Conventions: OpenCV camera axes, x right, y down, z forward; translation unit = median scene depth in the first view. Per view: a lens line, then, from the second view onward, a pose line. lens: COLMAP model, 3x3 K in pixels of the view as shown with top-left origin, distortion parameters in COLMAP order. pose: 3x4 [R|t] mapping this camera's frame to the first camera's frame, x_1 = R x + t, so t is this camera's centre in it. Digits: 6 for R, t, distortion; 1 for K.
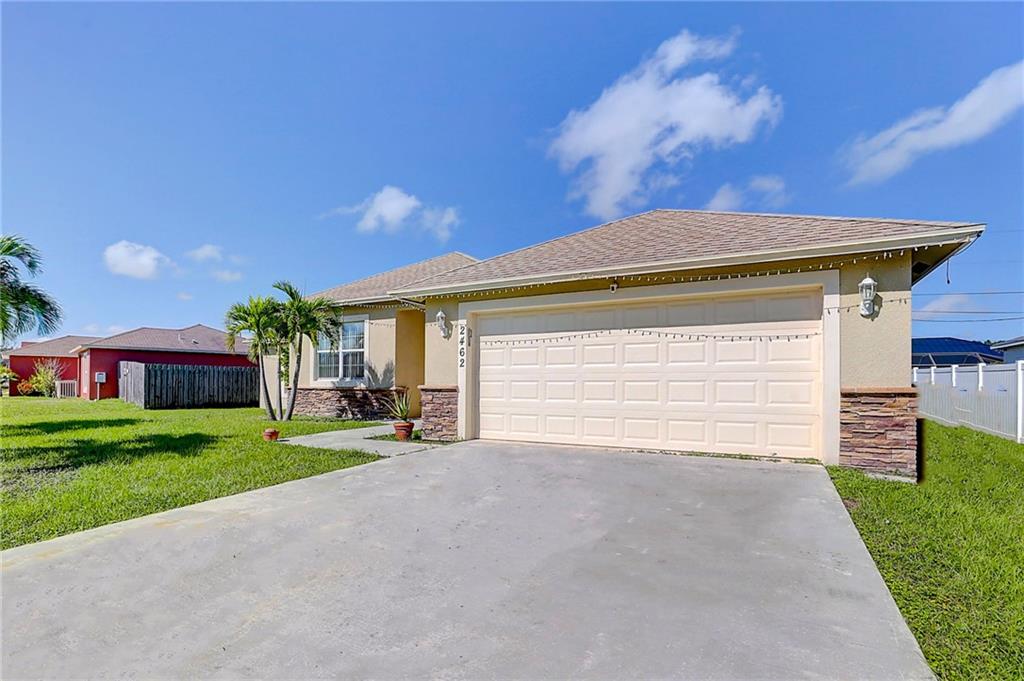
lens RADIAL K [[521.9, 0, 509.8], [0, 521.9, 378.3], [0, 0, 1]] dist [0.000625, 0.000177]
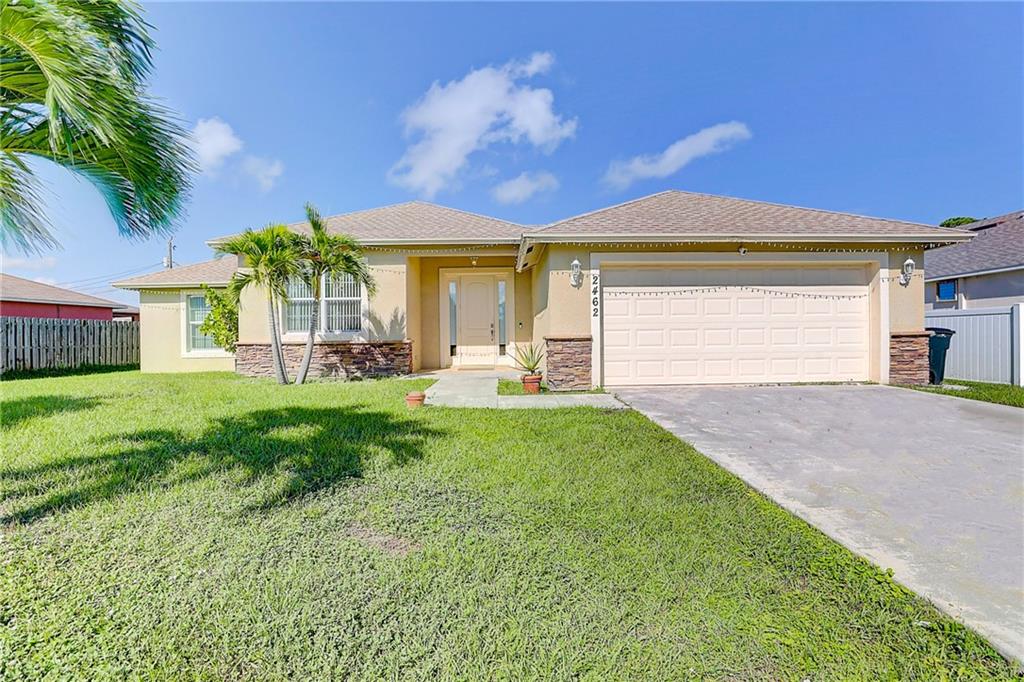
lens RADIAL K [[463.1, 0, 512.6], [0, 463.1, 338.0], [0, 0, 1]] dist [-0.021875, 0.000551]
pose [[0.859918, -0.011671, 0.510299, -0.679716], [0.008069, 0.999924, 0.009272, 0.010517], [-0.510369, -0.003855, 0.859947, 0.303753]]
